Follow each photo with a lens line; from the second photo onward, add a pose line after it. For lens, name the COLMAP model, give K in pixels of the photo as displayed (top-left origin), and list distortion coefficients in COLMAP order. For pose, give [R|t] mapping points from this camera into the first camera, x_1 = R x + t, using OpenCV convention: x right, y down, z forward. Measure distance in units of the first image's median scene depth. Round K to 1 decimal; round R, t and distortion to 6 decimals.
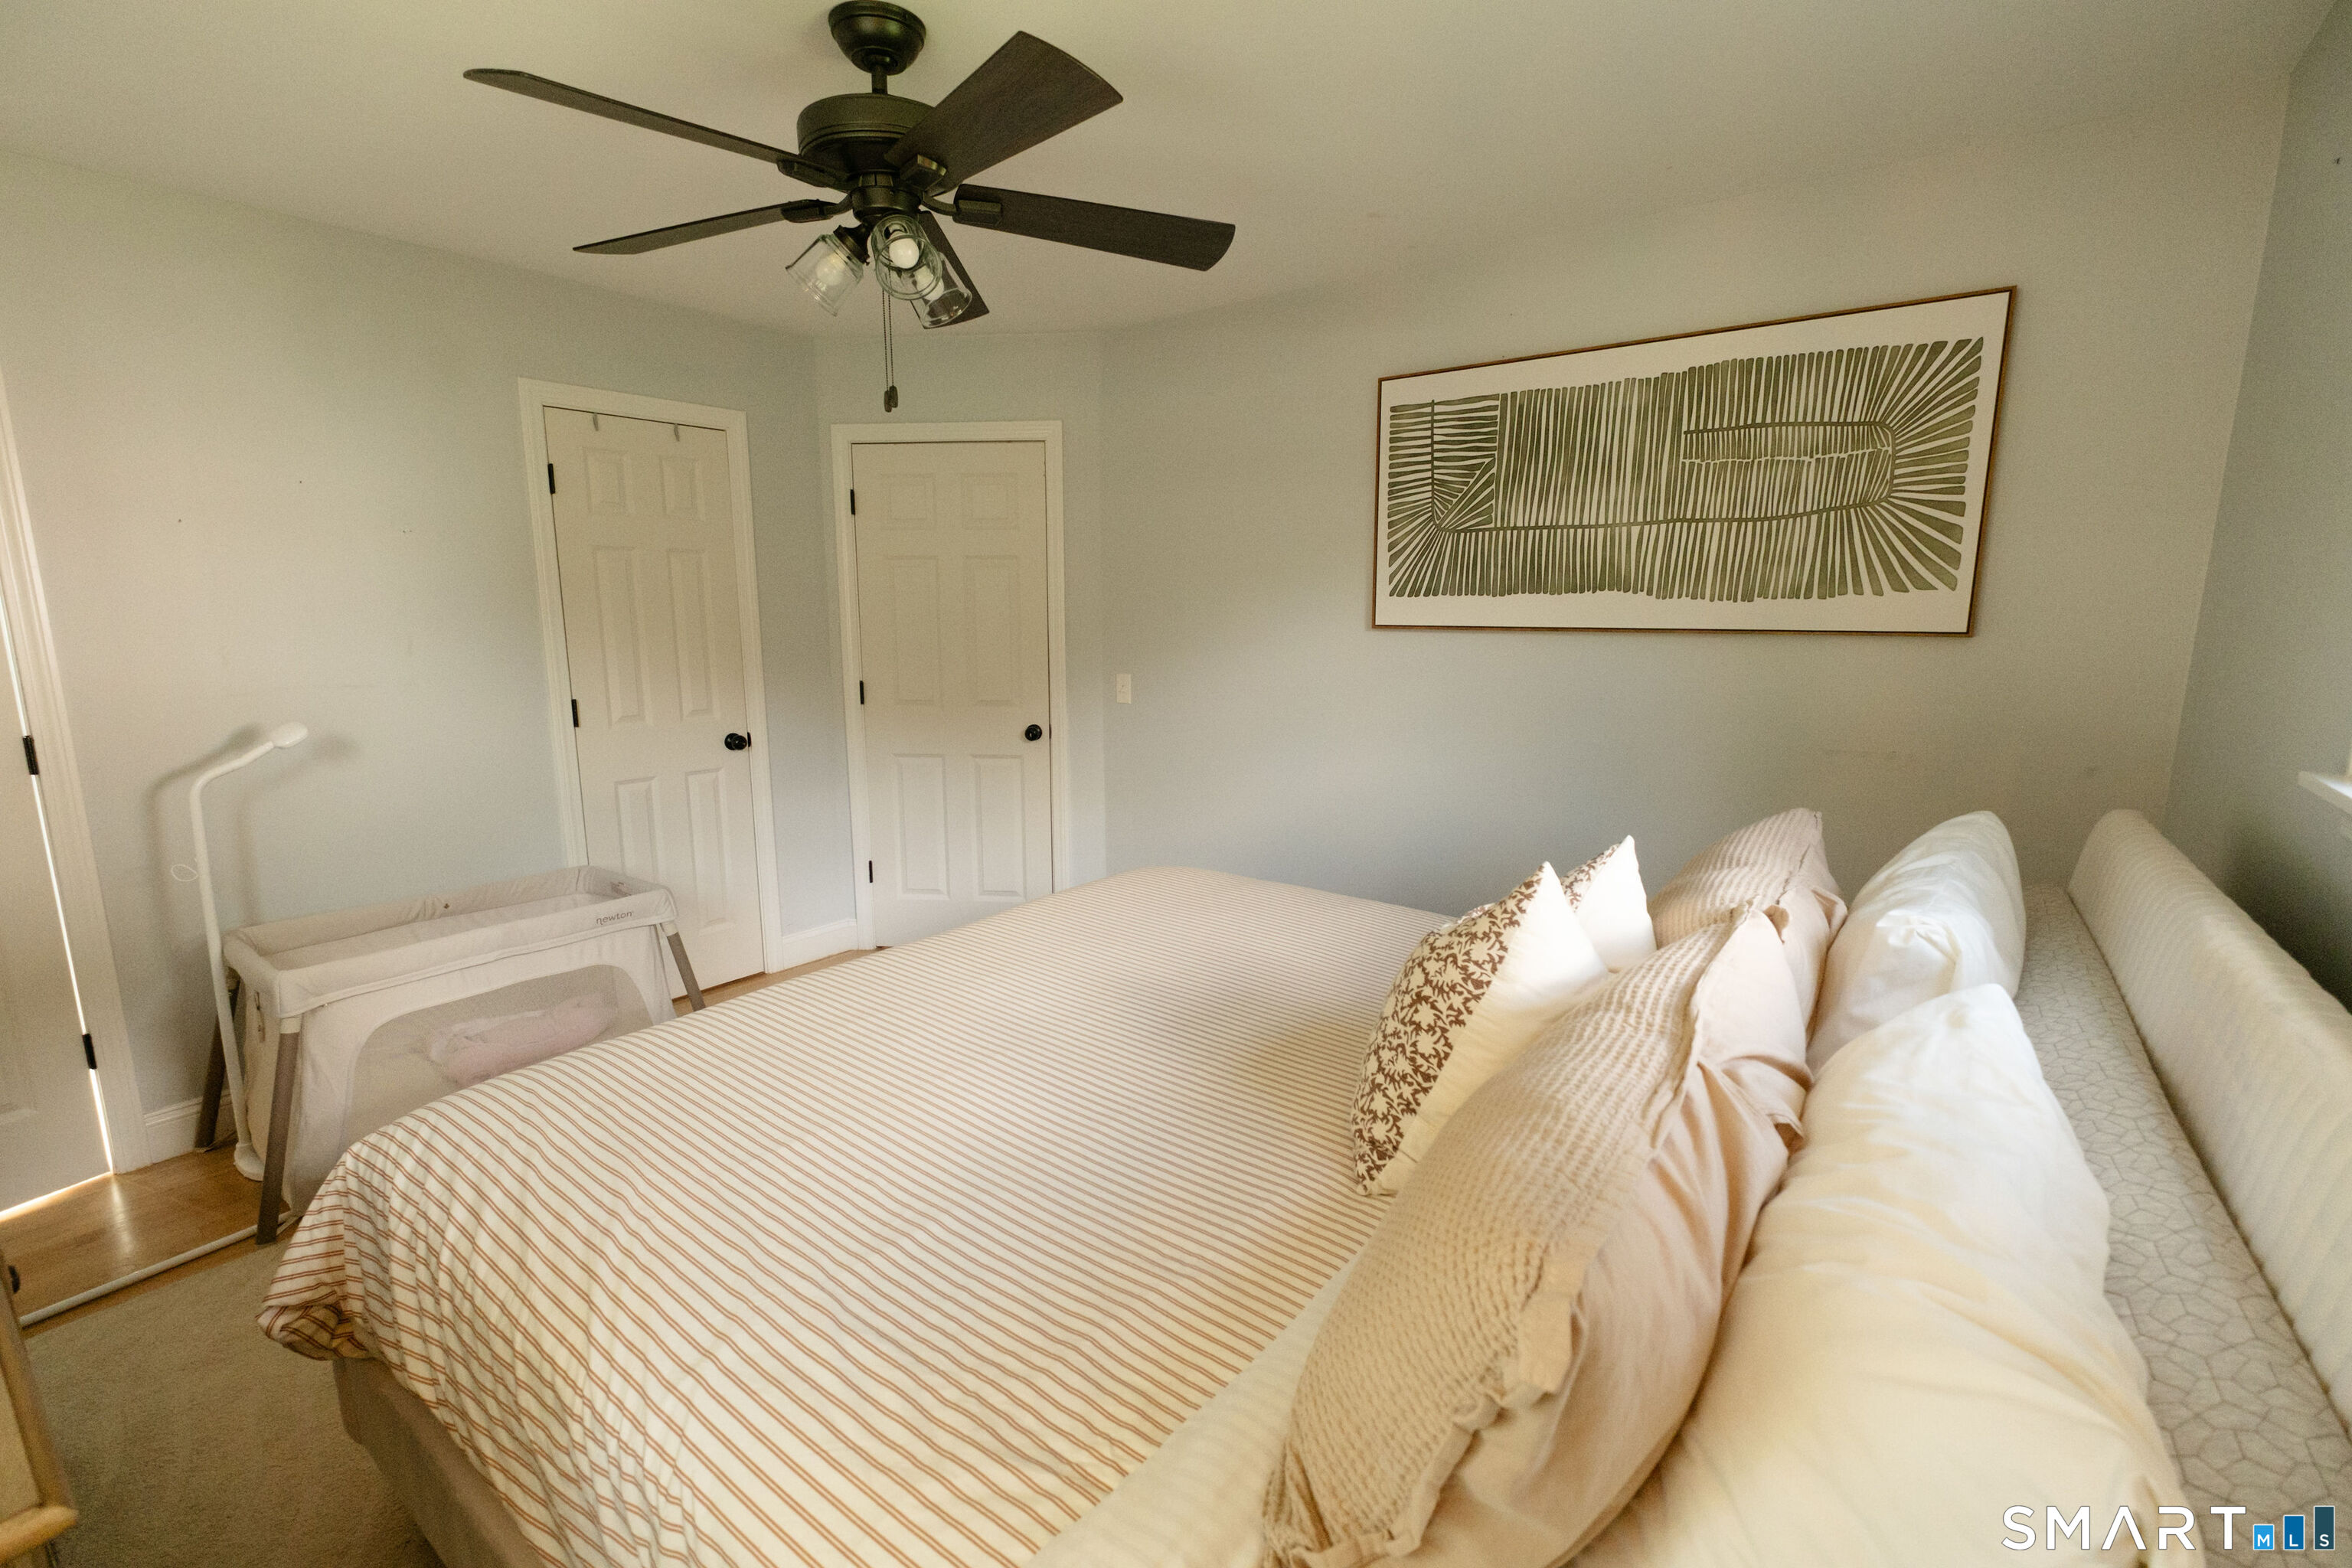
lens RADIAL K [[1026.8, 0, 1173.0], [0, 1026.8, 781.1], [0, 0, 1]] dist [-0.001615, -0.000429]
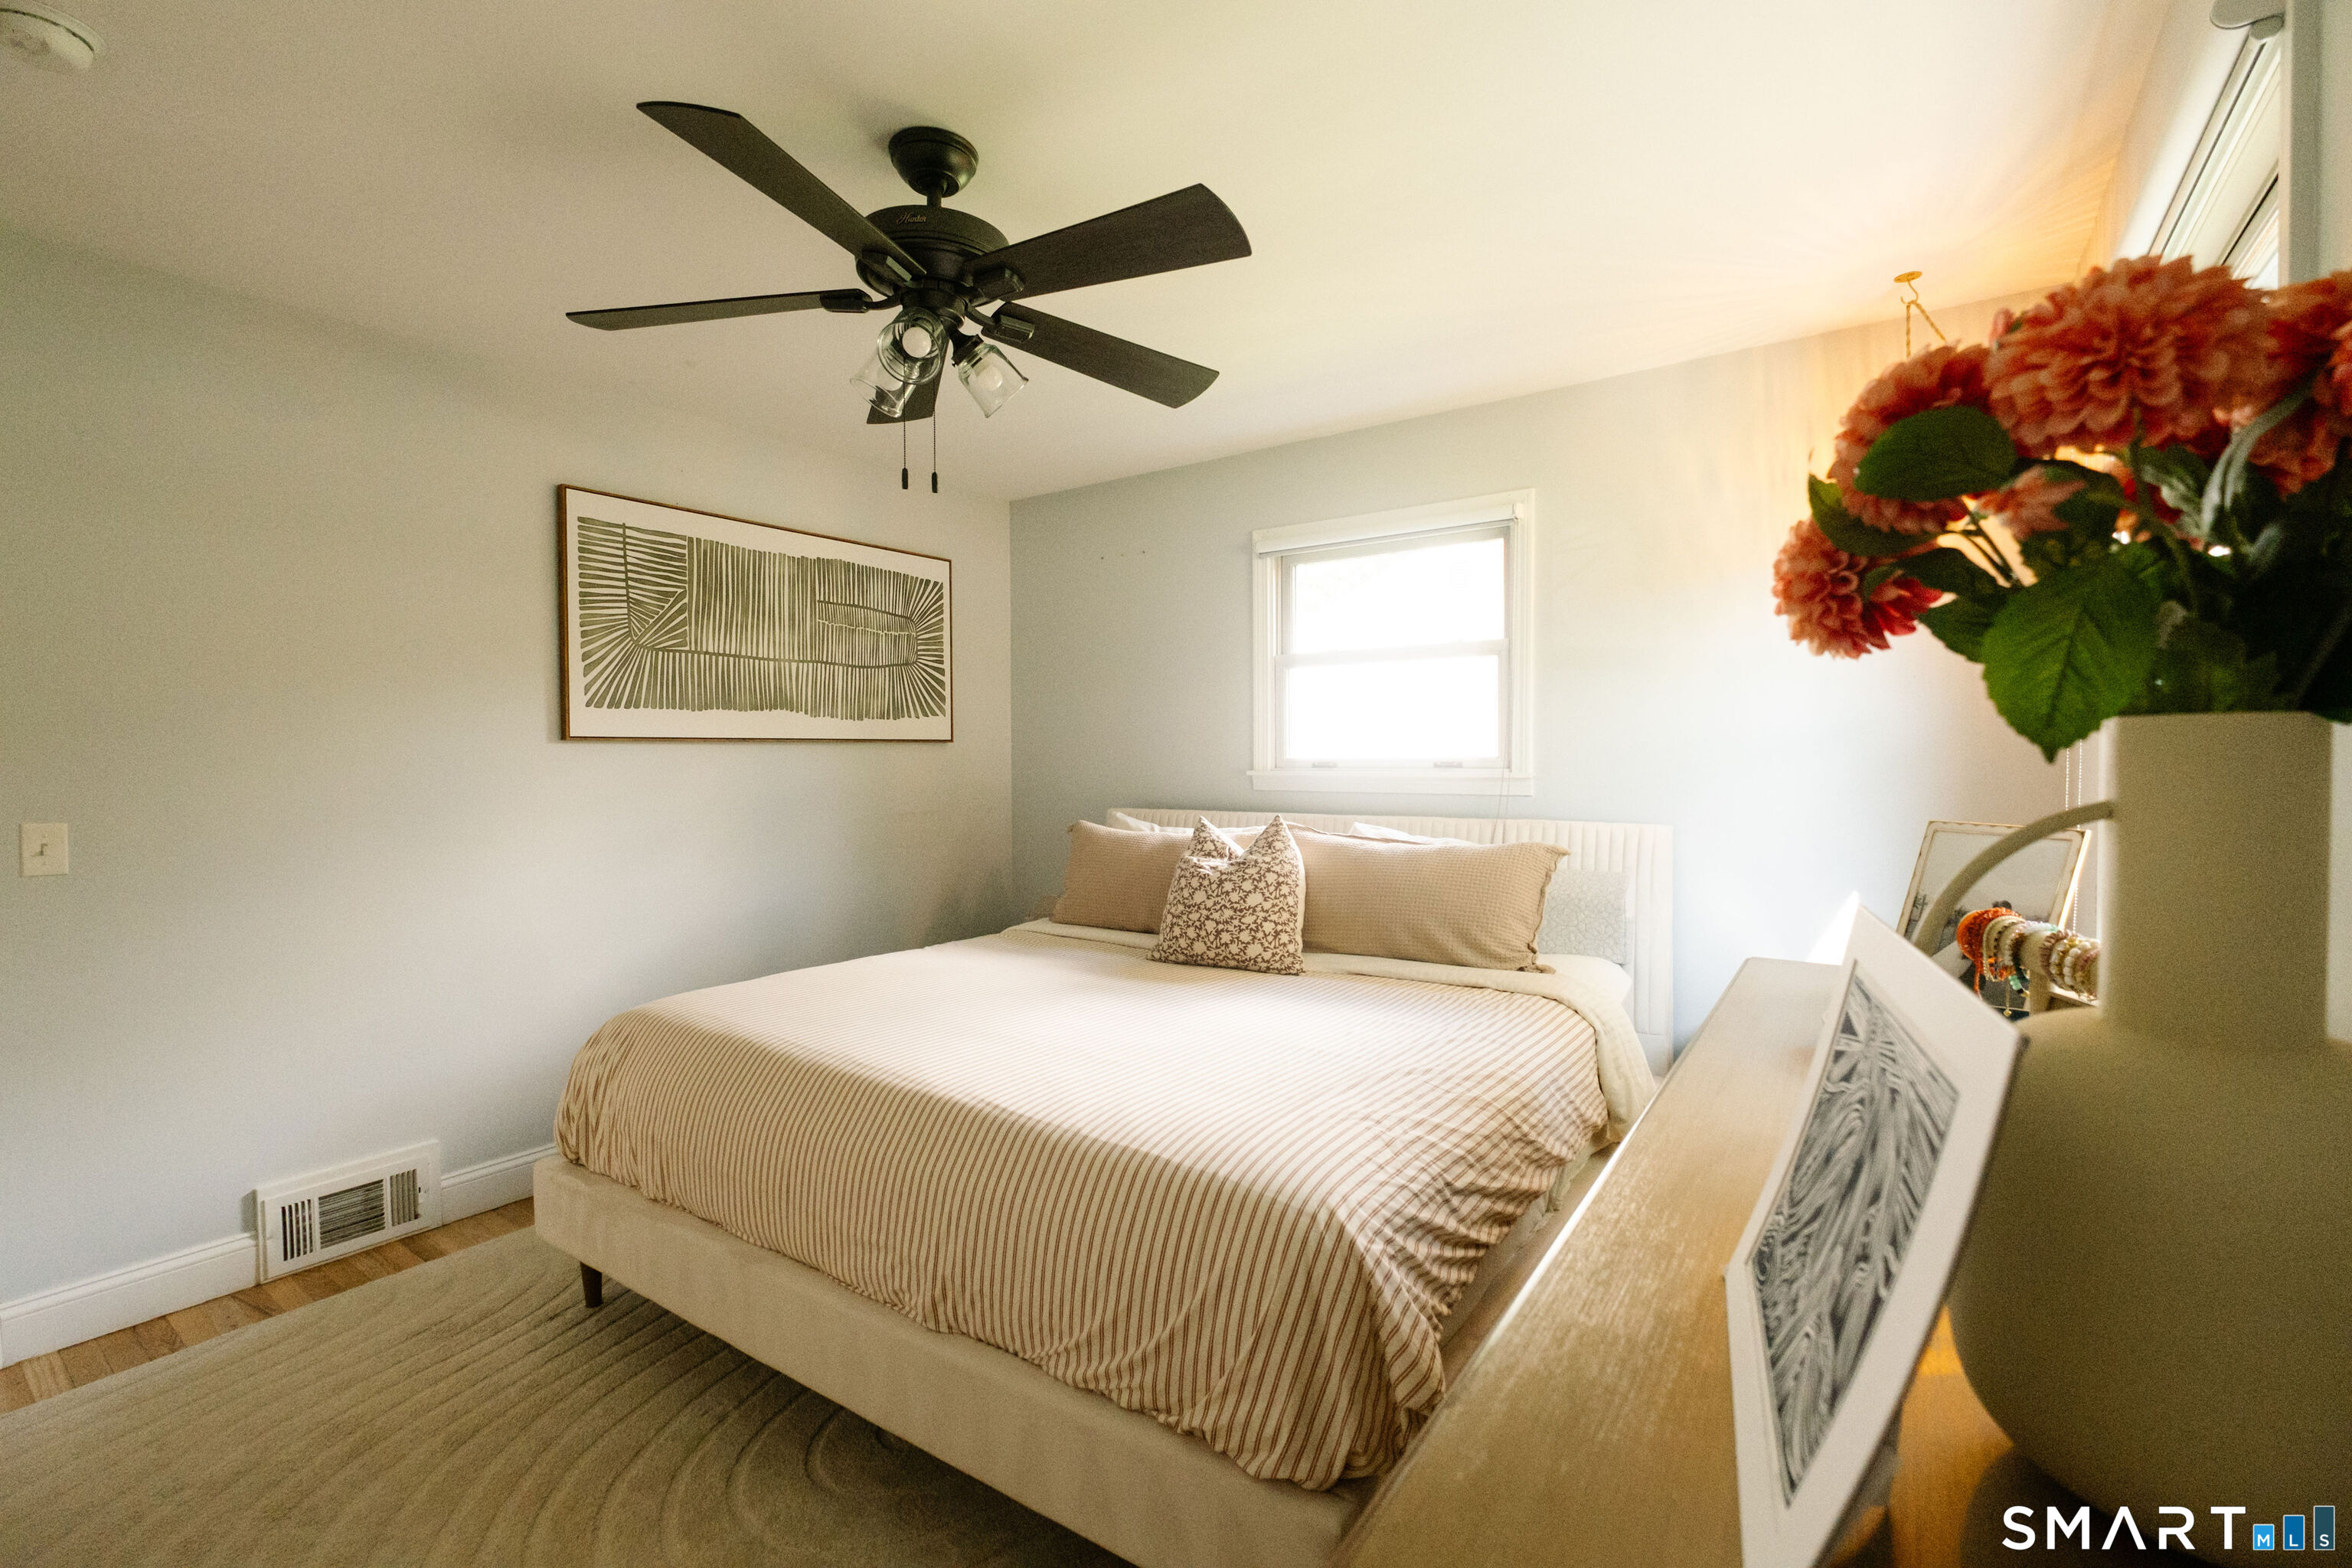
lens RADIAL K [[1026.8, 0, 1173.0], [0, 1026.8, 781.1], [0, 0, 1]] dist [-0.001615, -0.000429]
pose [[-0.020792, -0.027179, 0.999414, -0.871522], [0.171551, 0.984708, 0.030348, -0.051466], [-0.984956, 0.172082, -0.015812, 0.547731]]
